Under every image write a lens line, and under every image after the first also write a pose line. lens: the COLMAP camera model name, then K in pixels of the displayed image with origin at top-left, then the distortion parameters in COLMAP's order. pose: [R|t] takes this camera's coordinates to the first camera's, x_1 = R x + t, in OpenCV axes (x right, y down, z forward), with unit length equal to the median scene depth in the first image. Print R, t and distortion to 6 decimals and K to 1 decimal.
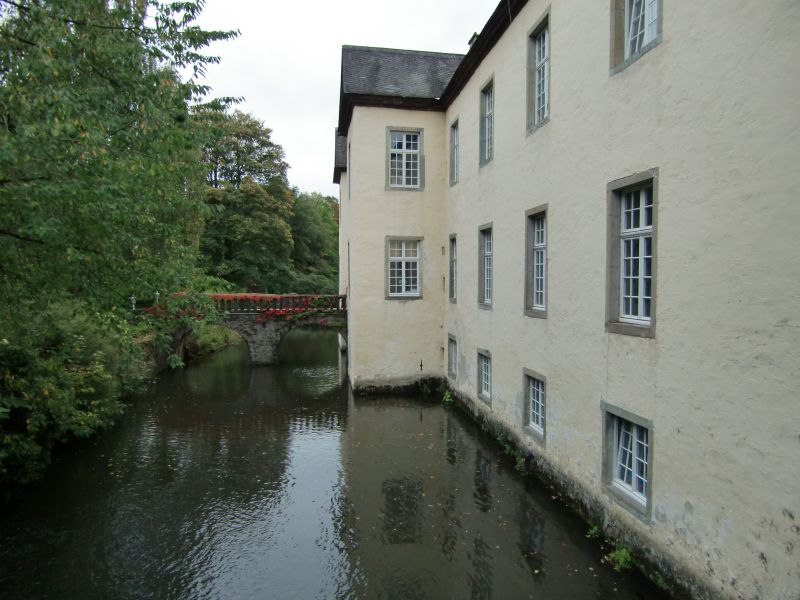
lens RADIAL K [[575.0, 0, 404.2], [0, 575.0, 295.0], [0, 0, 1]] dist [-0.085273, 0.081043]
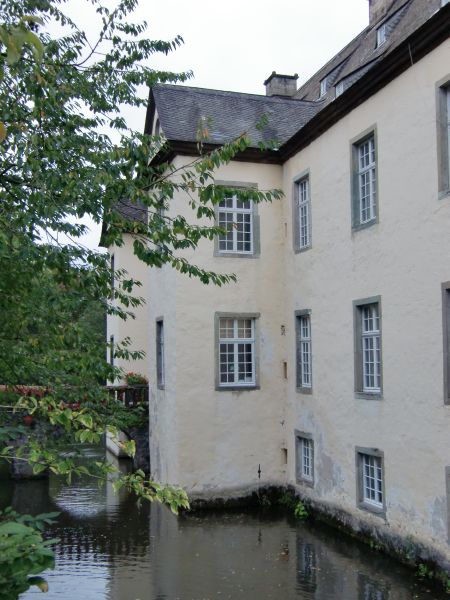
lens RADIAL K [[720.9, 0, 224.2], [0, 720.9, 313.7], [0, 0, 1]] dist [-0.040451, 0.000000]
pose [[0.991511, -0.004099, 0.129959, -0.152345], [0.016836, 0.995135, -0.097067, -0.001048], [-0.128928, 0.098431, 0.986757, -0.014943]]
